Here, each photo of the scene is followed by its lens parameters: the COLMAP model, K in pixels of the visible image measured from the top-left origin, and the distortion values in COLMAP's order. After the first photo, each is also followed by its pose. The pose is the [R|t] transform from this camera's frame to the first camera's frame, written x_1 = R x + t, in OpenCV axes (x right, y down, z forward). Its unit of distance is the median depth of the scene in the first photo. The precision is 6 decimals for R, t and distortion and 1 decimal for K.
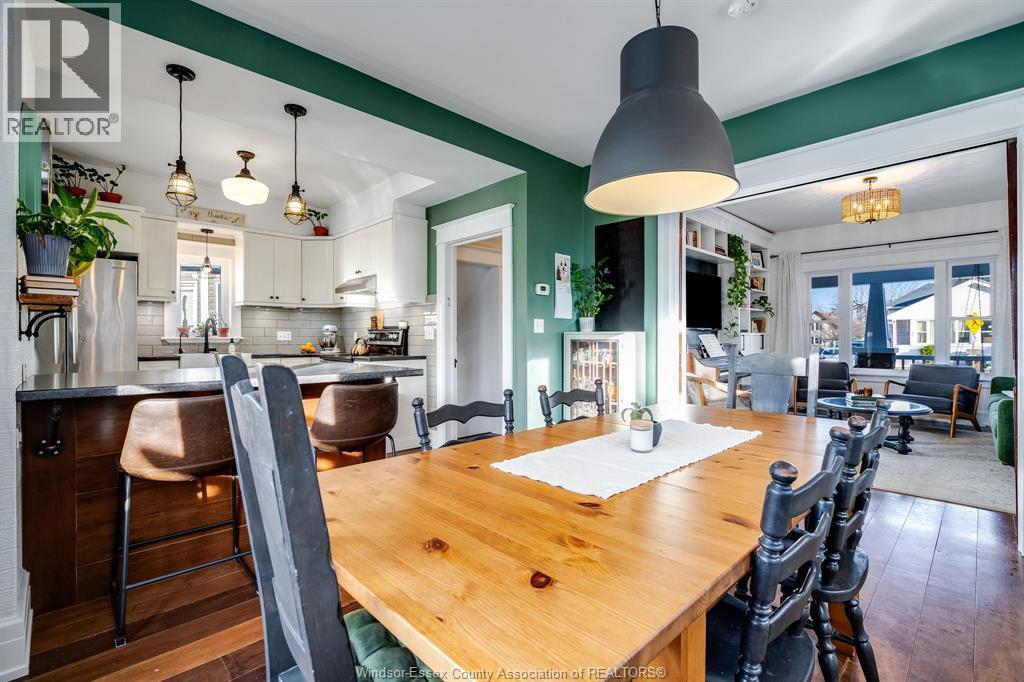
lens RADIAL K [[467.2, 0, 512.0], [0, 467.2, 341.0], [0, 0, 1]] dist [-0.001501, -0.000235]
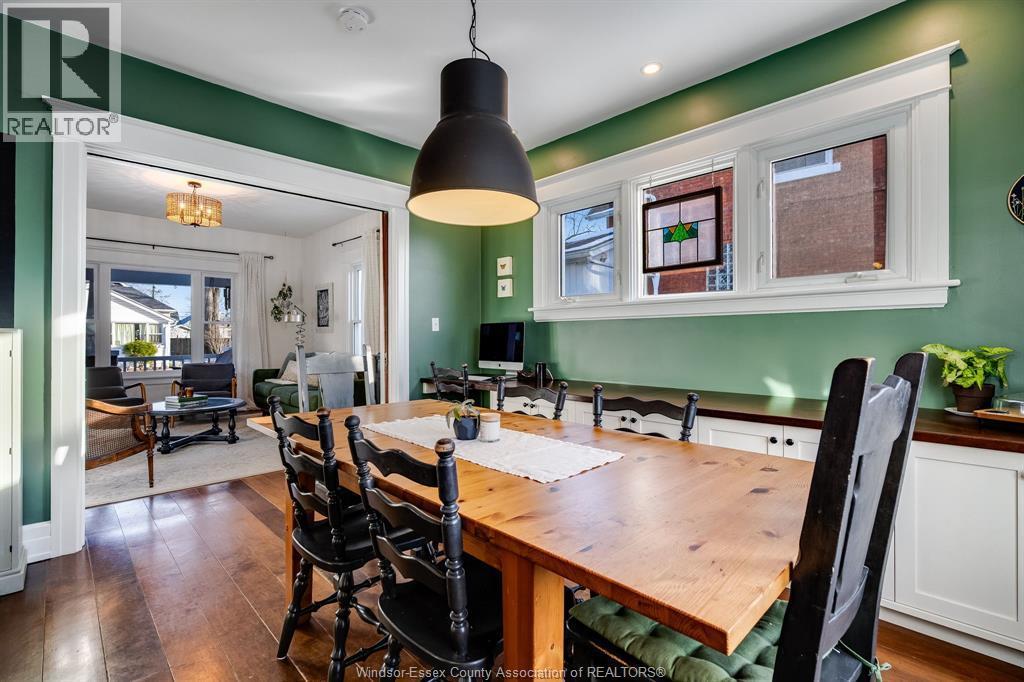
lens RADIAL K [[467.2, 0, 512.0], [0, 467.2, 341.0], [0, 0, 1]] dist [-0.001501, -0.000235]
pose [[-0.013420, -0.005619, 0.999894, -0.258006], [0.007167, 0.999958, 0.005715, -0.001372], [-0.999884, 0.007243, -0.013379, 0.299877]]
